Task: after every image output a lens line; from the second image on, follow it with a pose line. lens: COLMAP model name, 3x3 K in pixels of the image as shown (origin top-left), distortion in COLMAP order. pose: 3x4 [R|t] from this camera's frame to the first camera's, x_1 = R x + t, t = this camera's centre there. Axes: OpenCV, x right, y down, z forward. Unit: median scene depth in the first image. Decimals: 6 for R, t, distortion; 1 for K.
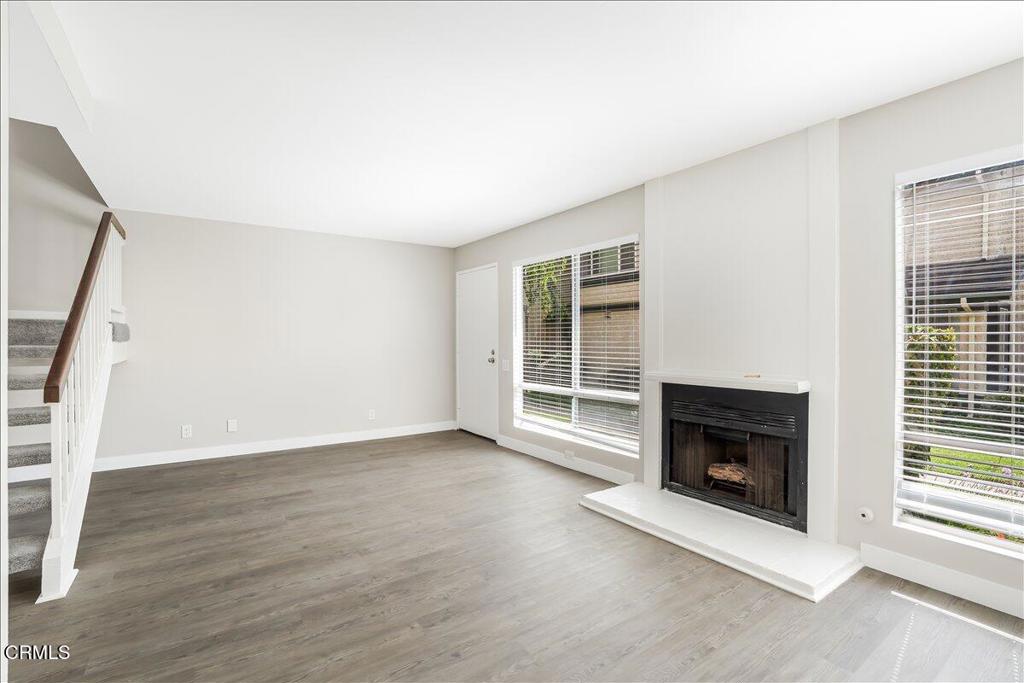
lens RADIAL K [[469.0, 0, 512.0], [0, 469.0, 341.5], [0, 0, 1]] dist [-0.034531, 0.000785]
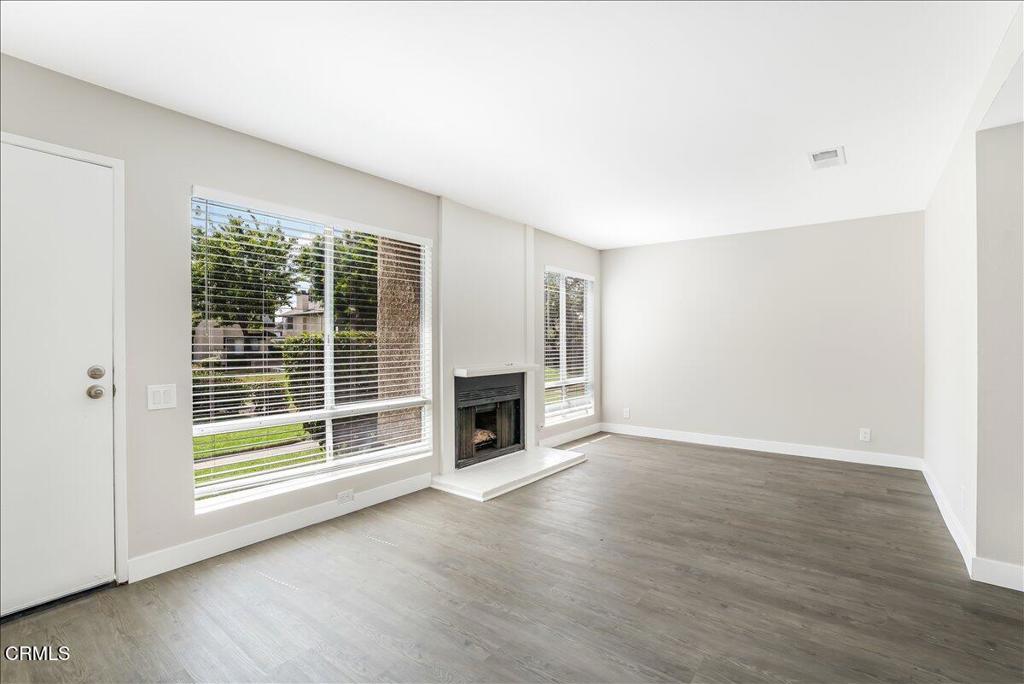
lens RADIAL K [[469.0, 0, 512.0], [0, 469.0, 342.0], [0, 0, 1]] dist [-0.034531, 0.000785]
pose [[-0.309223, 0.004350, 0.950979, -1.091708], [0.002946, 0.999989, -0.003616, 0.000144], [-0.950985, 0.001683, -0.309233, 1.600972]]
